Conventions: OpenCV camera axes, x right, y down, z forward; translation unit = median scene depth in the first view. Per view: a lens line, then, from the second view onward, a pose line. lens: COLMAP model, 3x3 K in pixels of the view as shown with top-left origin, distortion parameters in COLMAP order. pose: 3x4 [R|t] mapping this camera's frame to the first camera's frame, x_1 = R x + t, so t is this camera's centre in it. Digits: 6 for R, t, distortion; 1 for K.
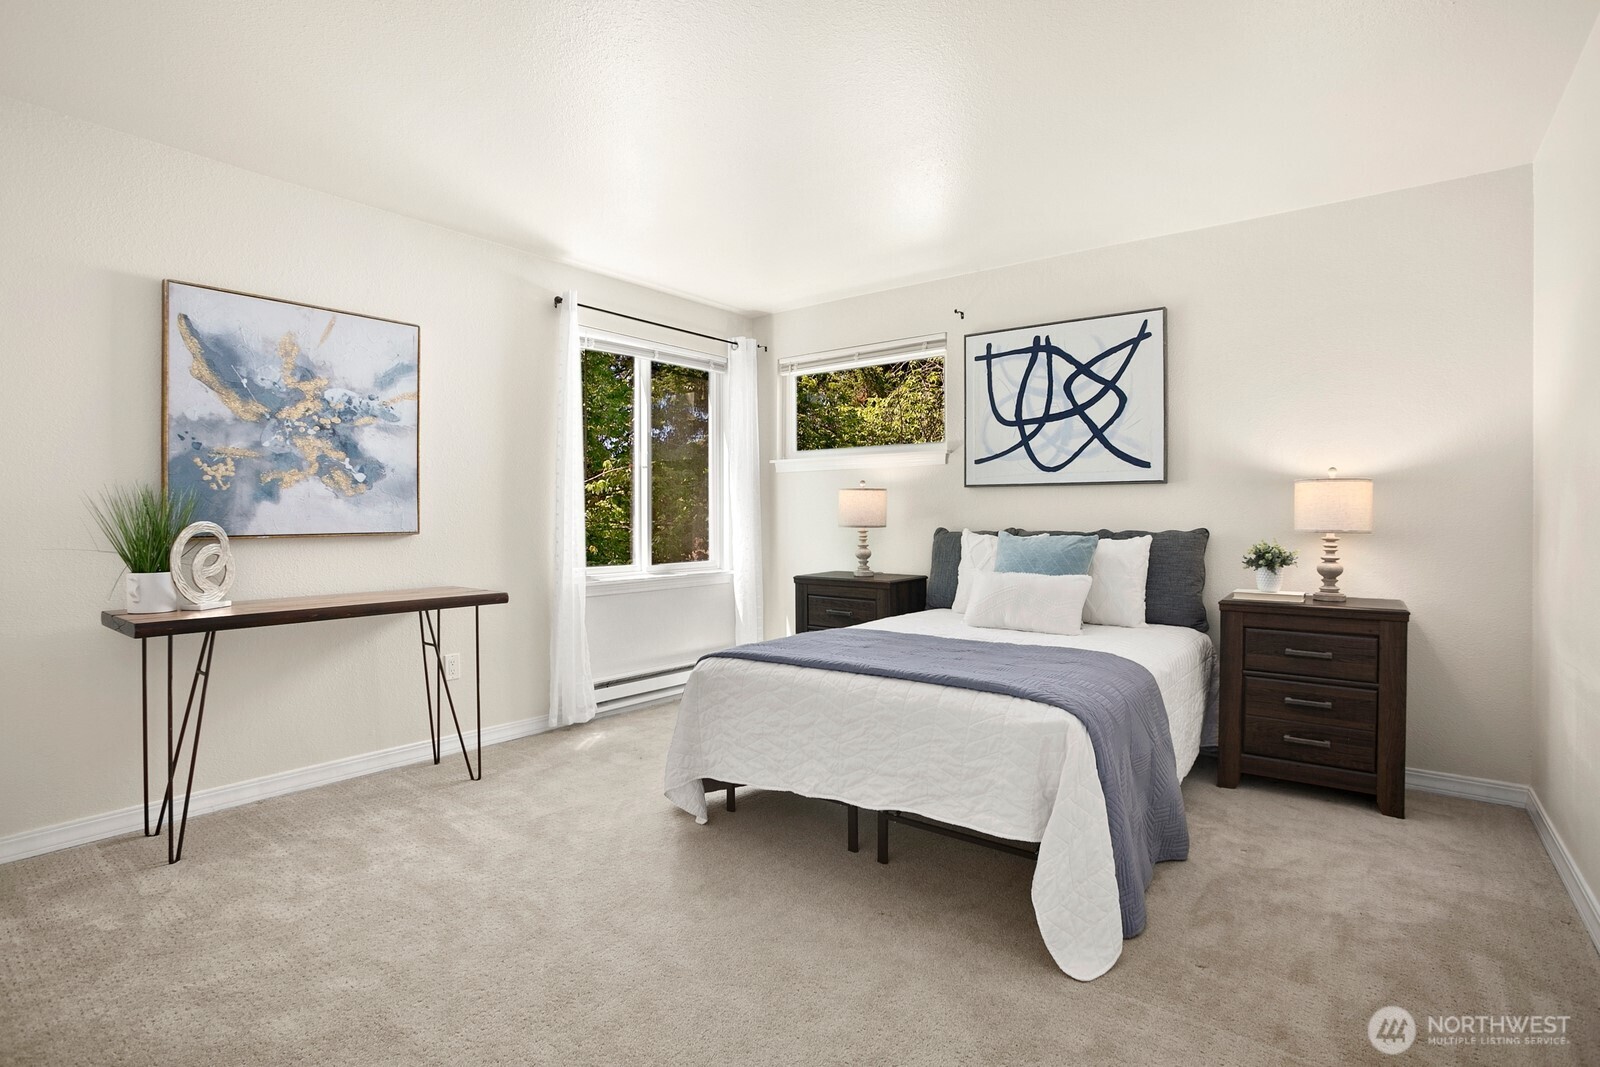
lens RADIAL K [[777.8, 0, 804.9], [0, 777.8, 525.3], [0, 0, 1]] dist [-0.050667, 0.021312]
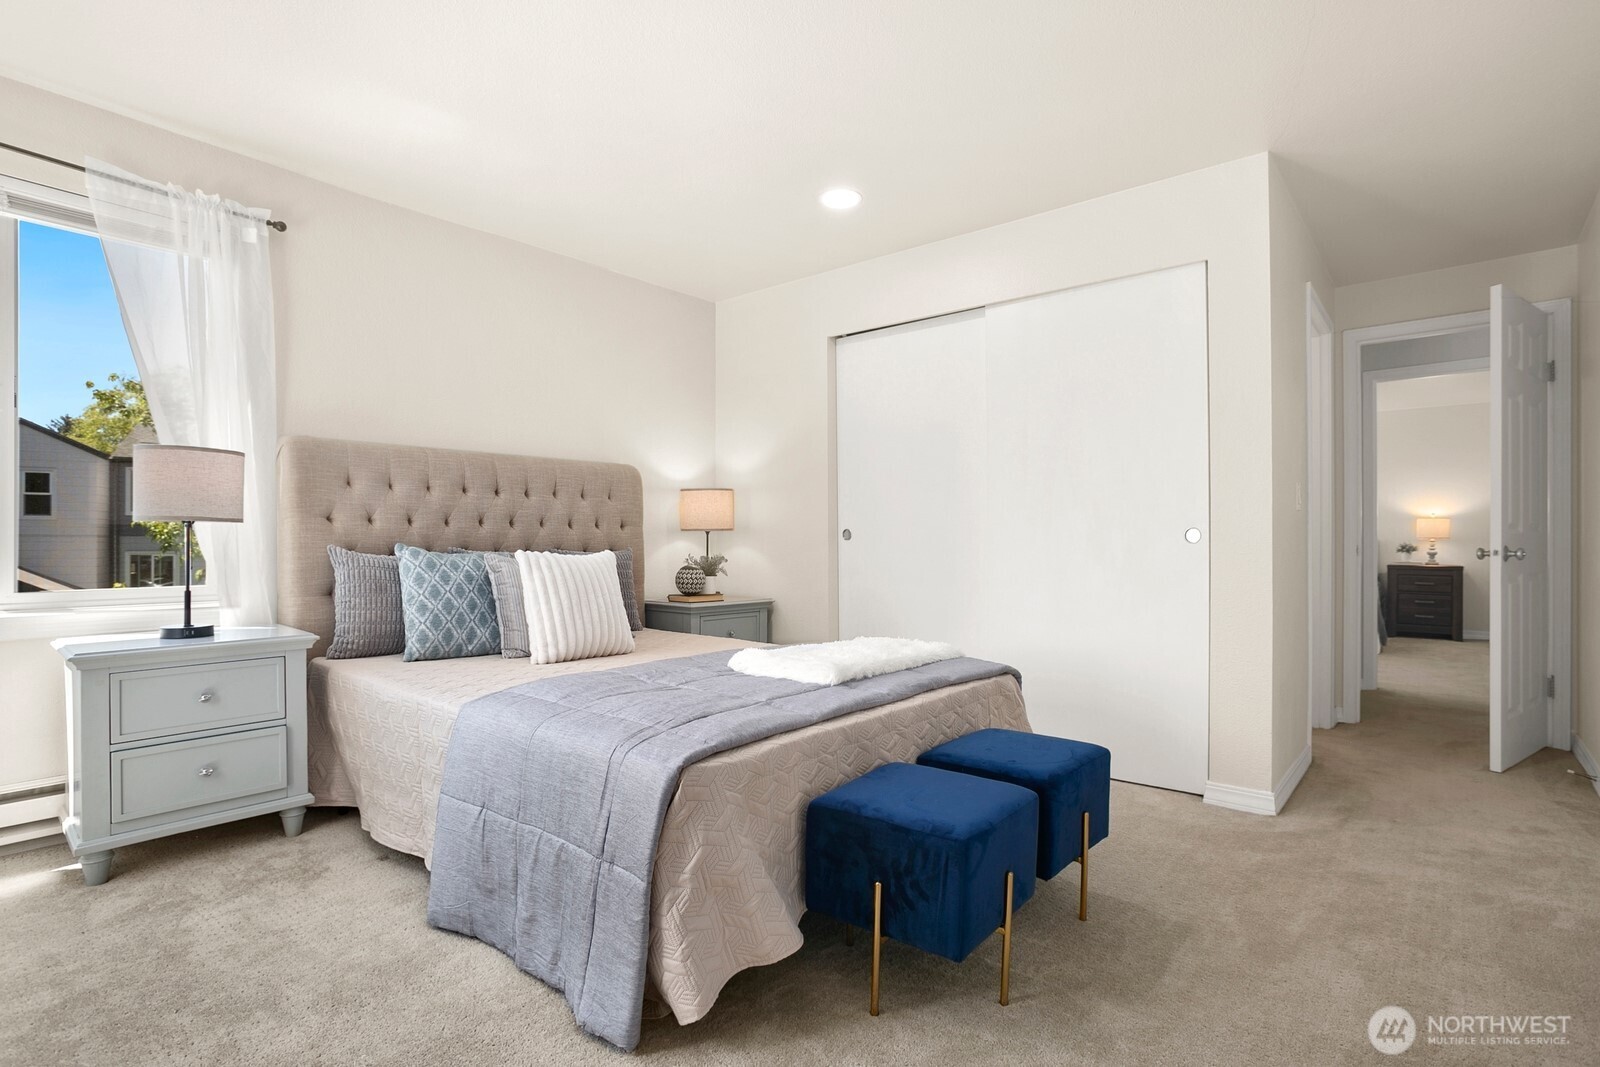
lens RADIAL K [[777.8, 0, 794.8], [0, 777.8, 540.6], [0, 0, 1]] dist [-0.050667, 0.021312]
pose [[0.999987, -0.000567, -0.005064, -1.473392], [0.000596, 0.999984, 0.005649, 0.000747], [0.005061, -0.005652, 0.999971, -1.599890]]
